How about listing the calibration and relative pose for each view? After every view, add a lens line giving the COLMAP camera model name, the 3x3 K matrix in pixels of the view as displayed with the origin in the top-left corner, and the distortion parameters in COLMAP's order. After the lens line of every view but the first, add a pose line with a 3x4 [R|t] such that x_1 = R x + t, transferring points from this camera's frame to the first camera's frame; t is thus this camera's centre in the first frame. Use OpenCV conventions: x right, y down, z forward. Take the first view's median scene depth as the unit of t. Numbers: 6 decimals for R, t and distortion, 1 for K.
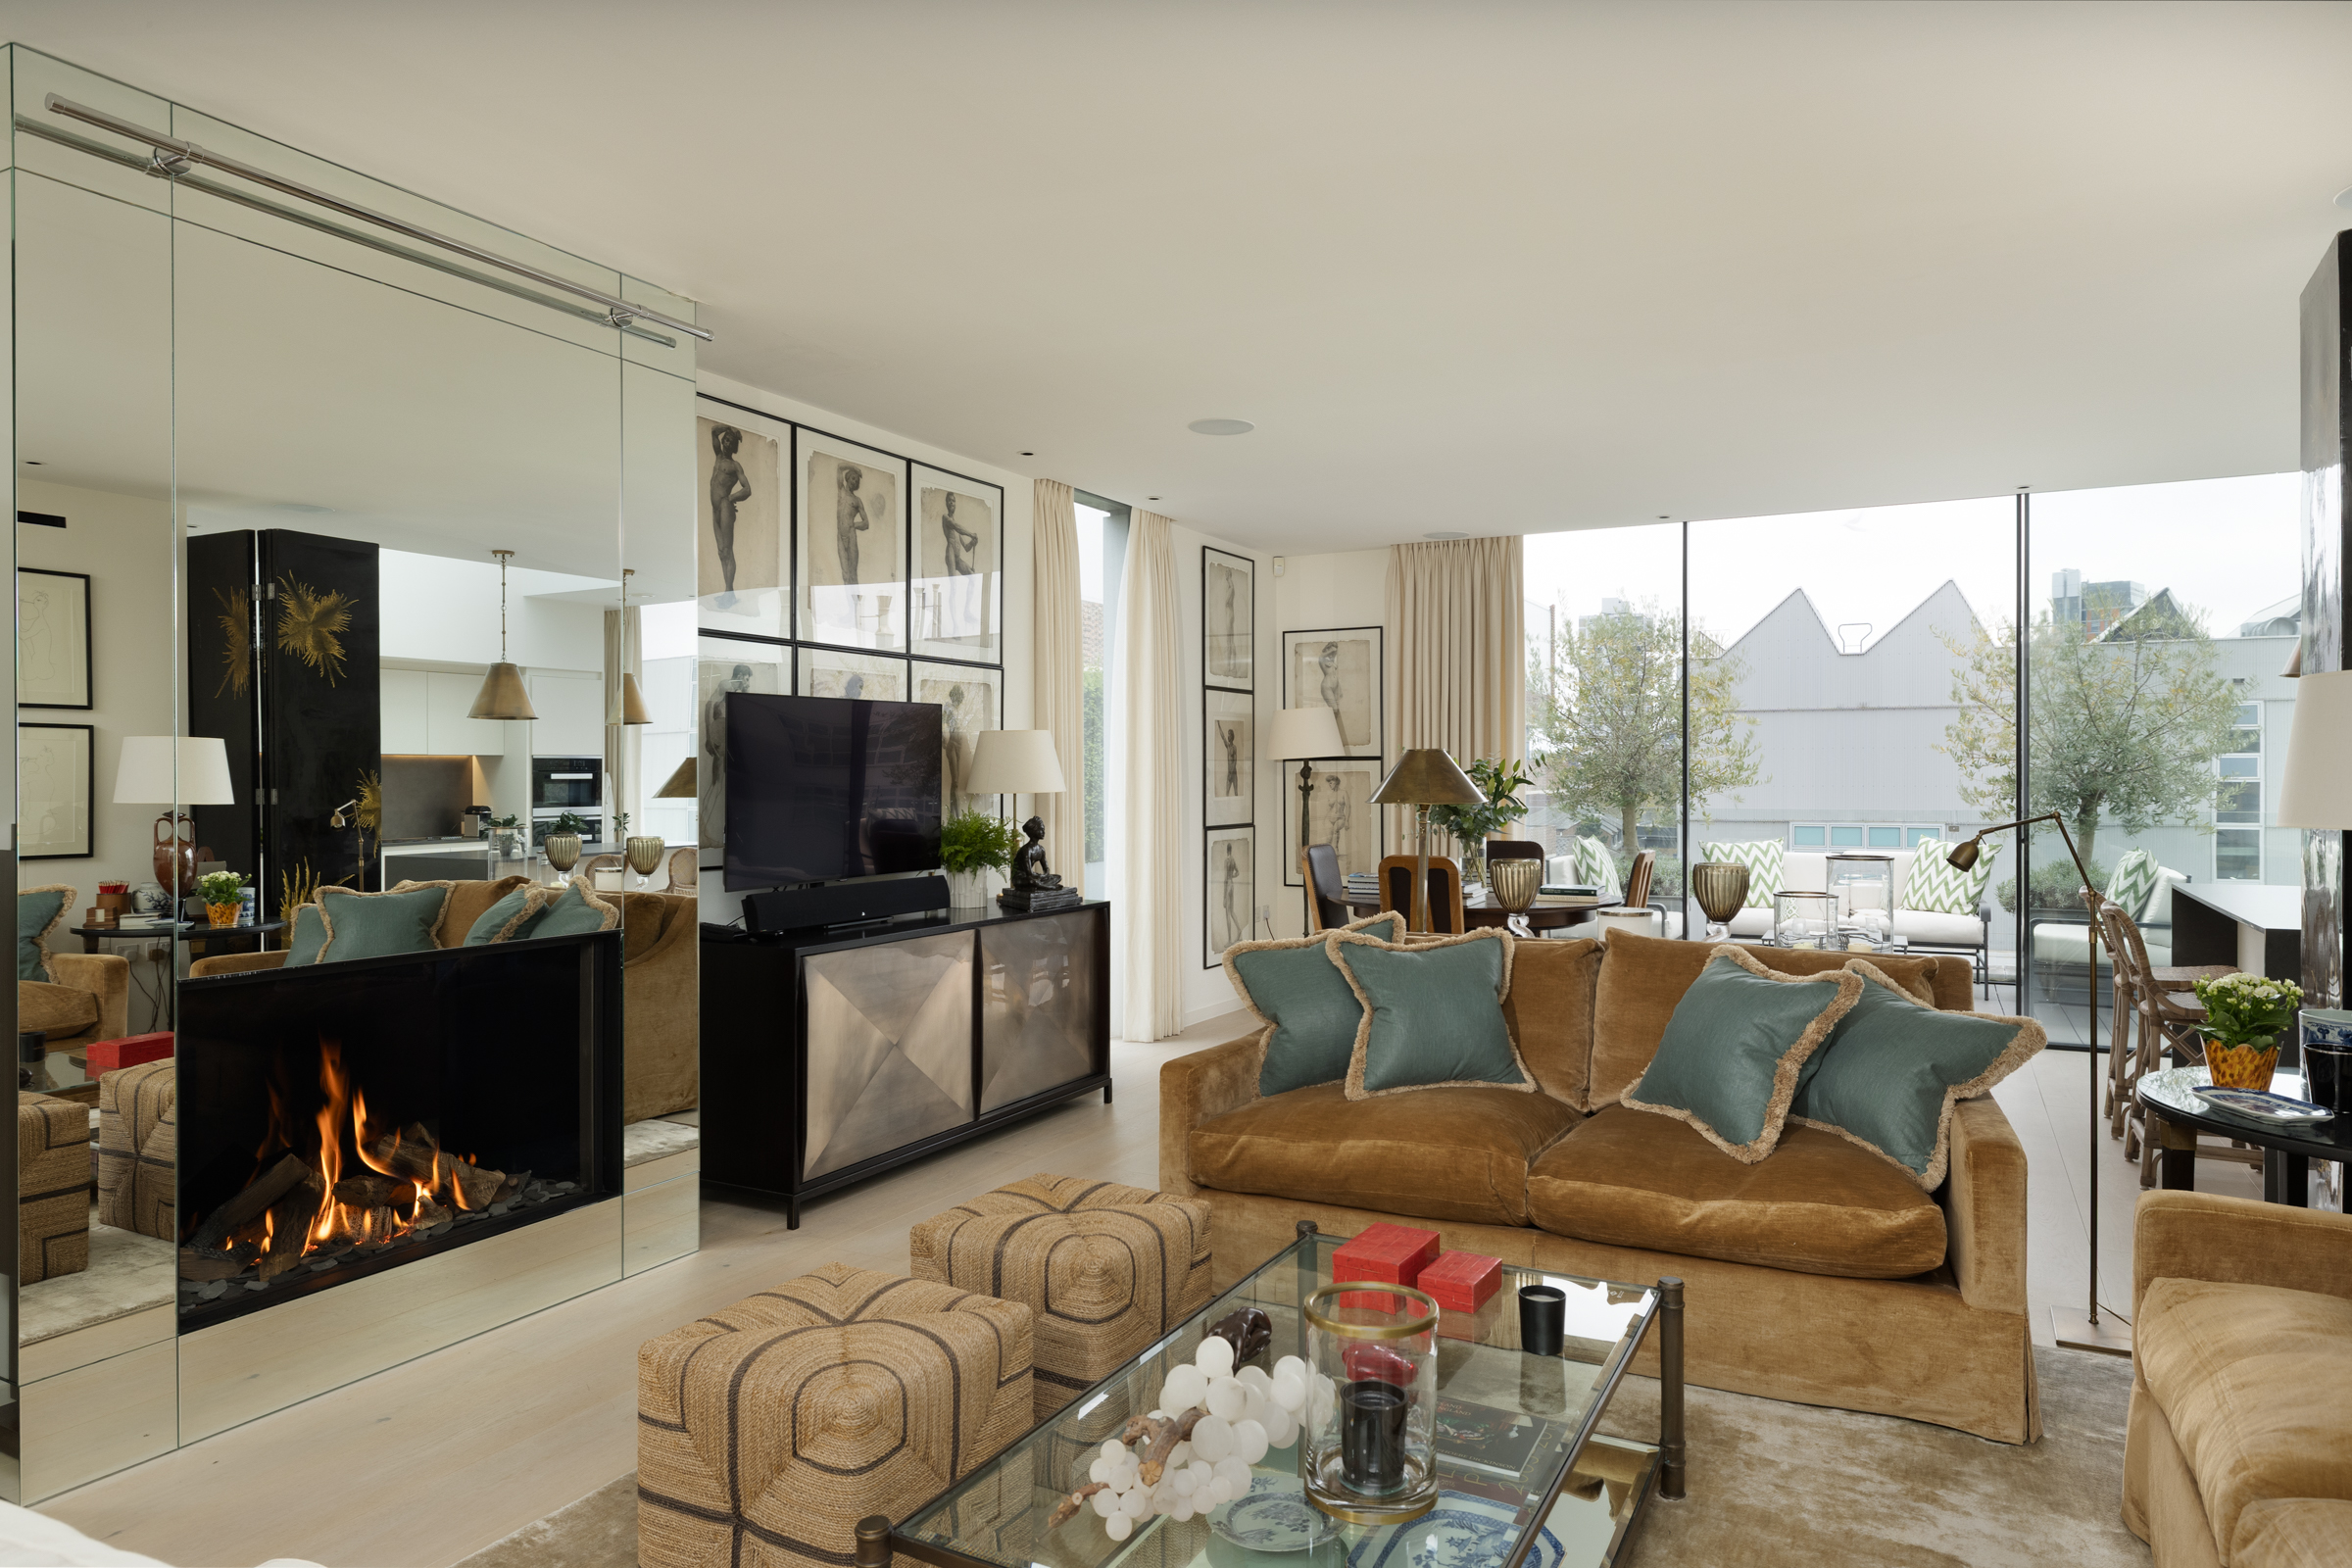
lens RADIAL K [[1440.1, 0, 1174.4], [0, 1440.1, 769.0], [0, 0, 1]] dist [-0.000633, 0.000002]
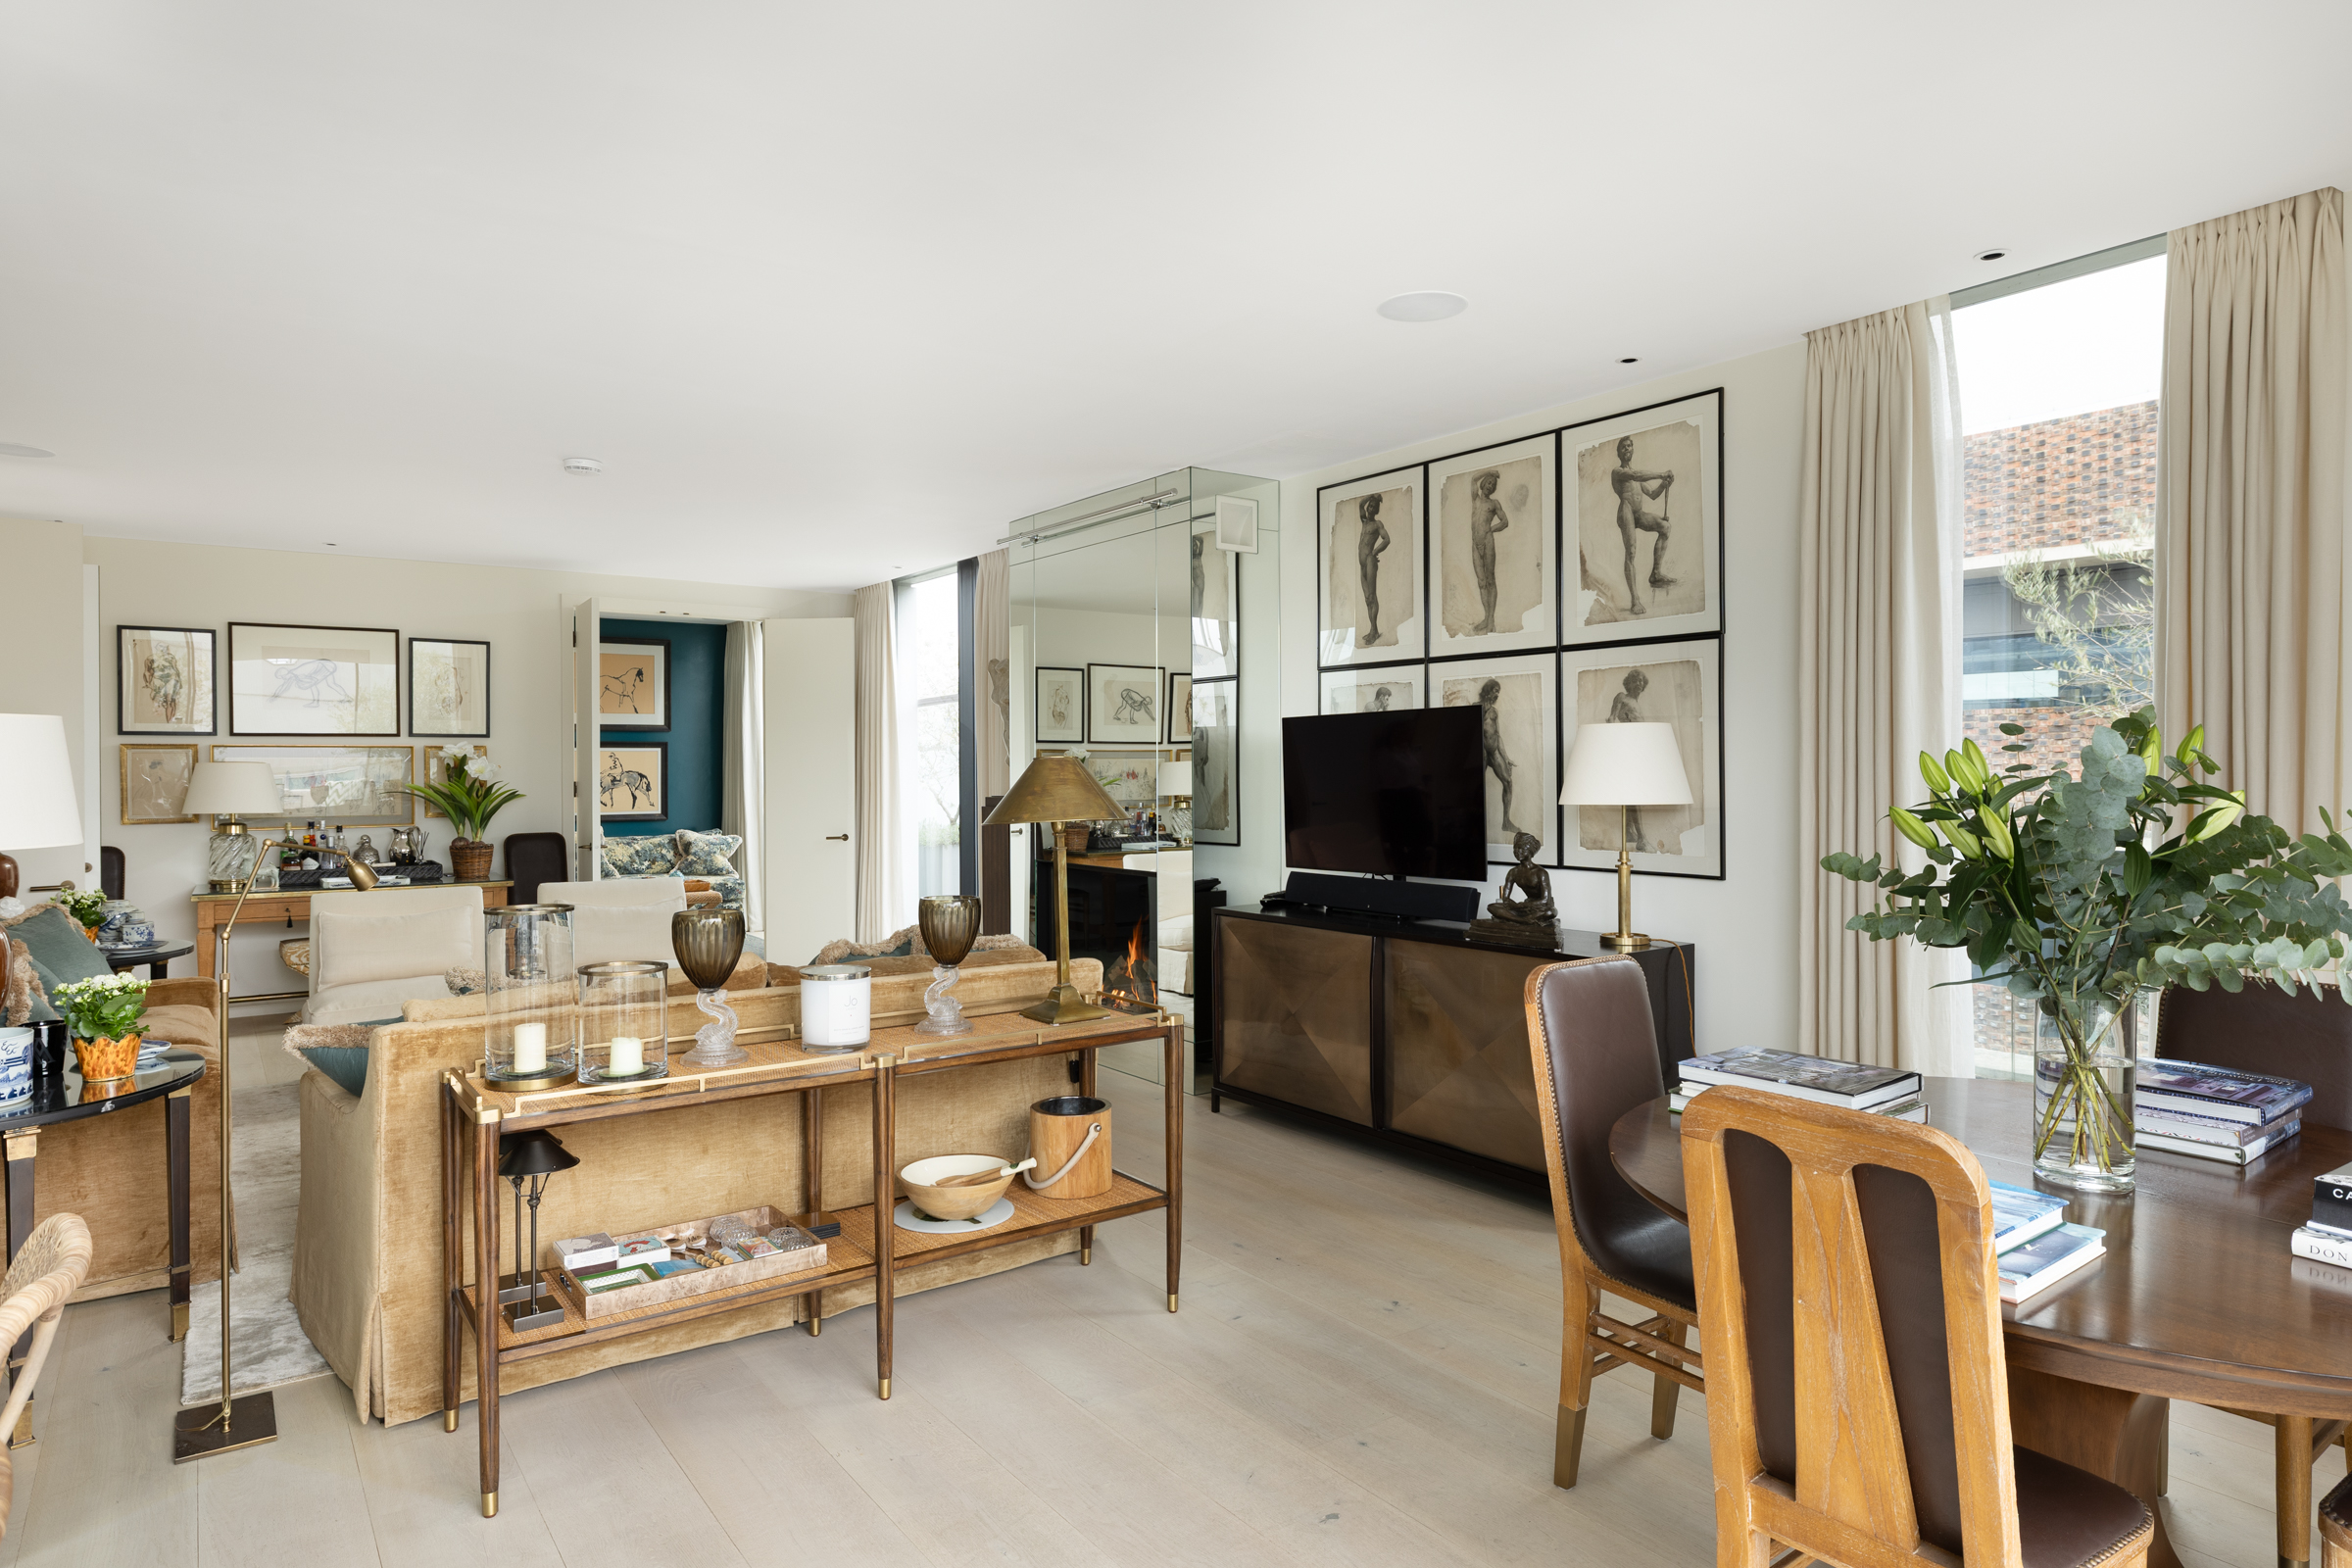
lens RADIAL K [[1357.0, 0, 1172.7], [0, 1357.0, 798.4], [0, 0, 1]] dist [-0.001141, -0.000011]
pose [[-0.441451, 0.009763, -0.897232, 0.734570], [-0.002089, 0.999927, 0.011909, 0.006386], [0.897283, 0.007131, -0.441398, 1.242116]]
